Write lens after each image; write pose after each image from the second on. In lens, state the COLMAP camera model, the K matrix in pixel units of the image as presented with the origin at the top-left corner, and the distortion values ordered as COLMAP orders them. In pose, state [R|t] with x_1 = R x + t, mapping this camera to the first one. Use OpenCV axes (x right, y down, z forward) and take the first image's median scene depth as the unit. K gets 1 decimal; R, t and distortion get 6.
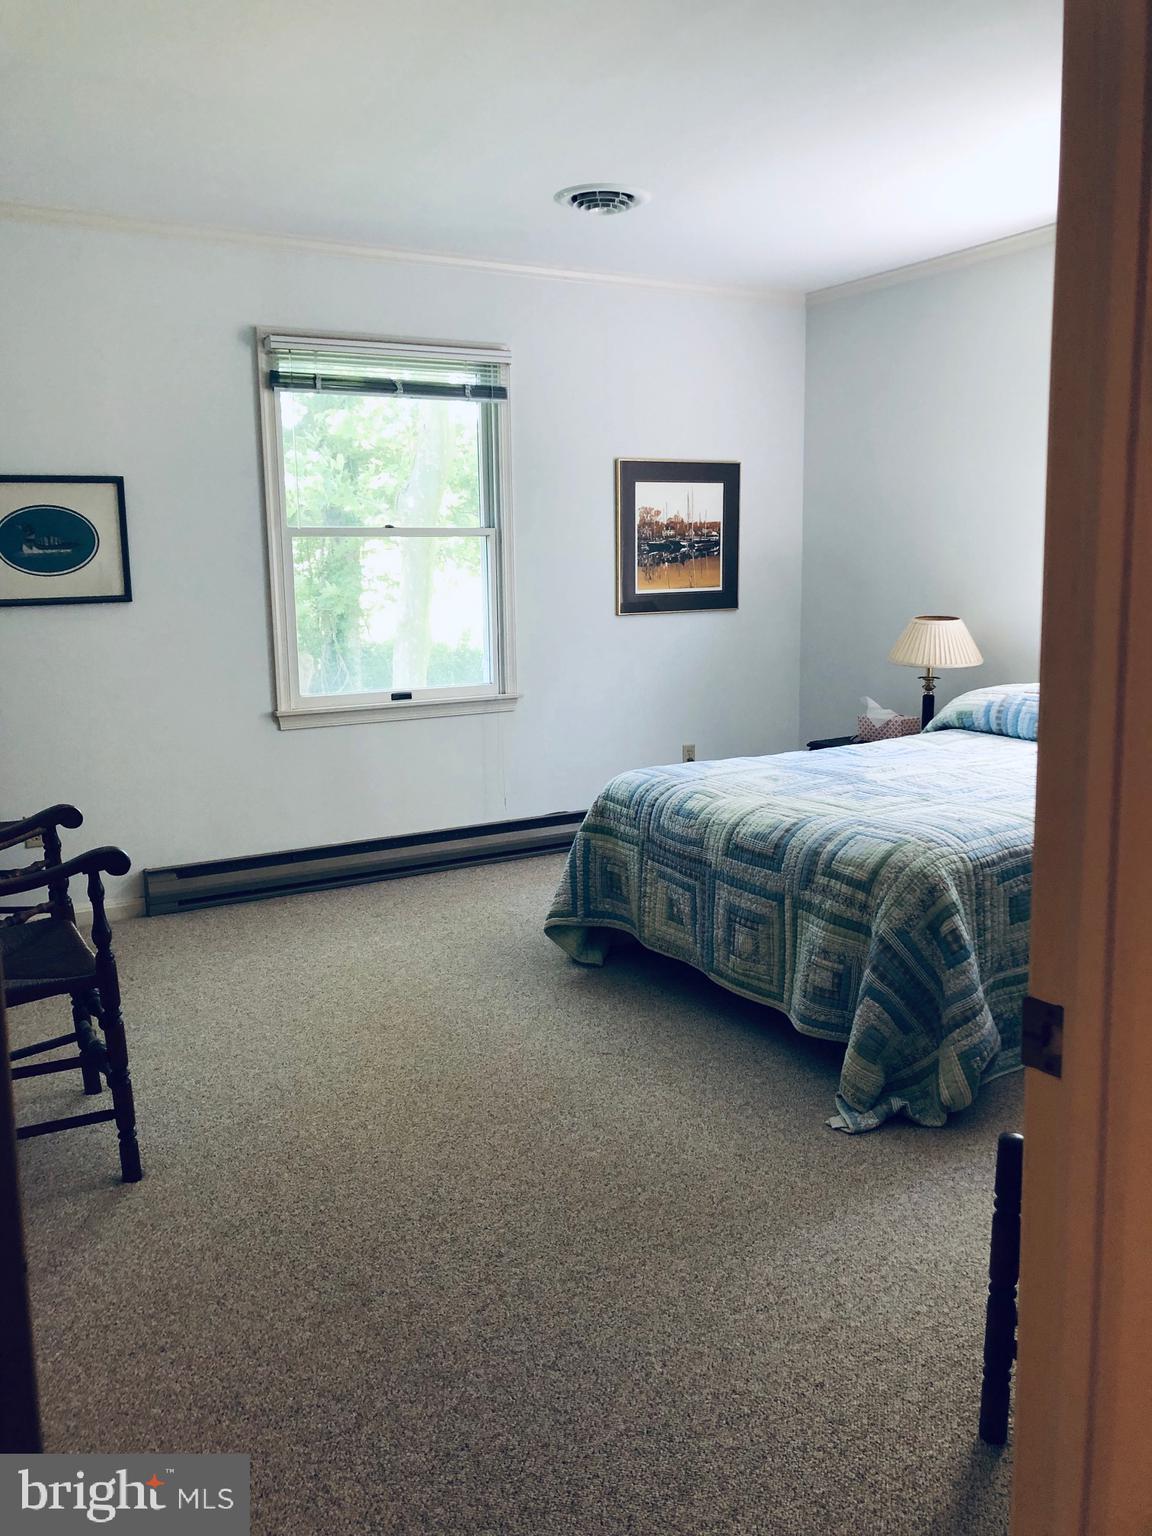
lens RADIAL K [[1258.1, 0, 576.9], [0, 1258.1, 768.1], [0, 0, 1]] dist [0.081651, -0.065077]
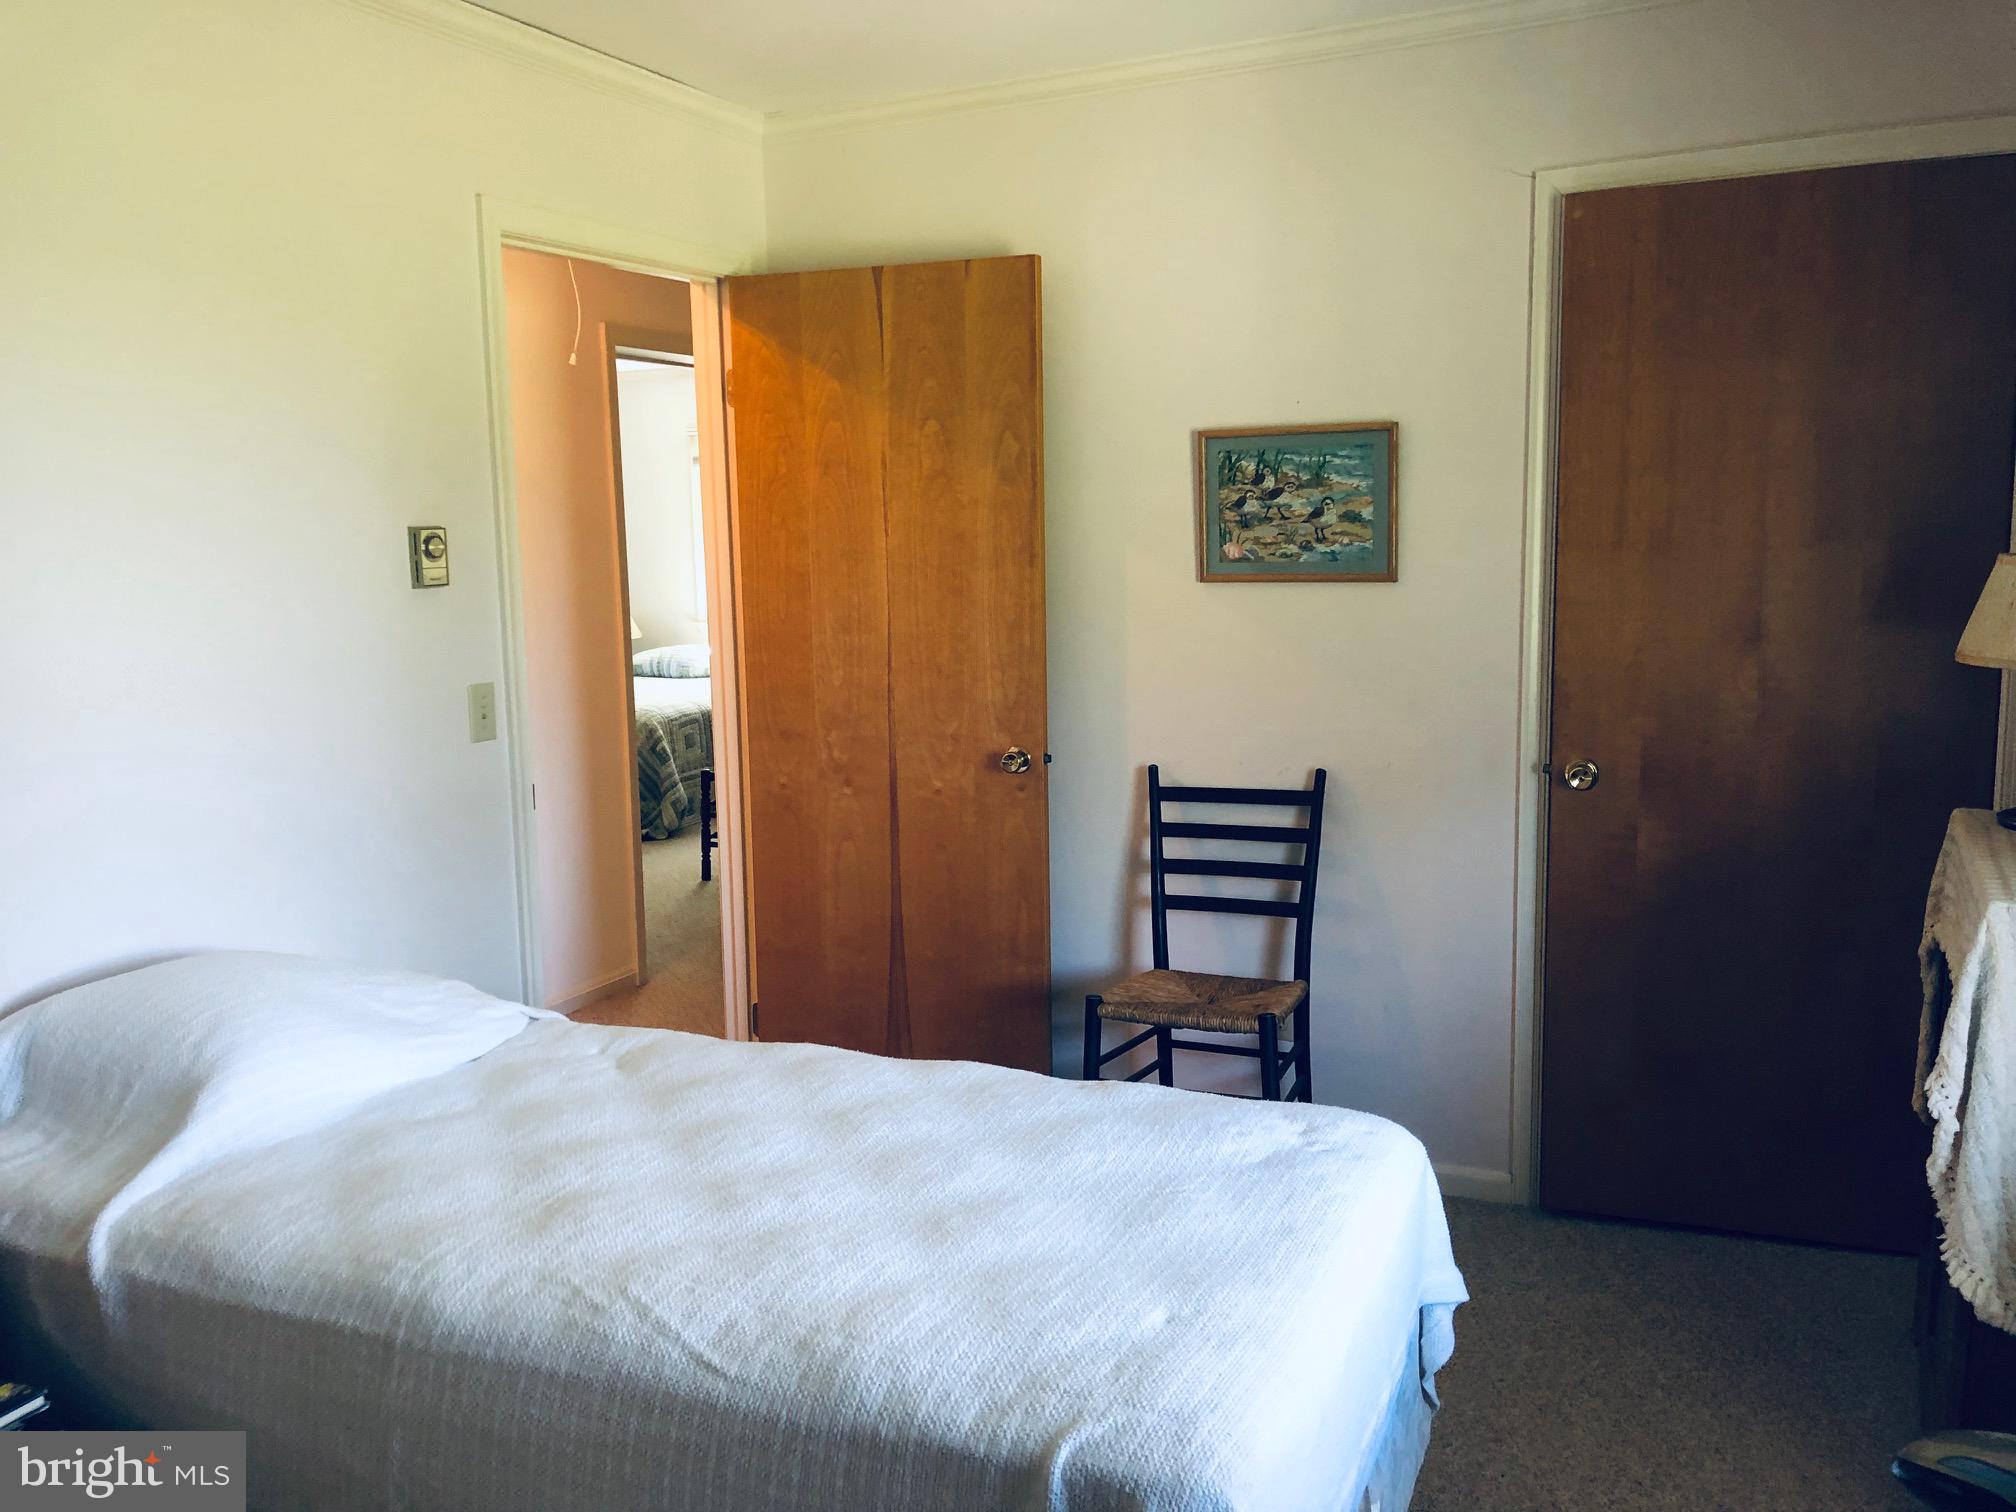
lens RADIAL K [[1651.2, 0, 1009.9], [0, 1651.2, 757.6], [0, 0, 1]] dist [0.081651, -0.065077]
pose [[0.838898, -0.075068, 0.539088, -0.703454], [0.099473, 0.994908, -0.016253, 0.244990], [-0.535122, 0.067259, 0.842093, -1.625638]]
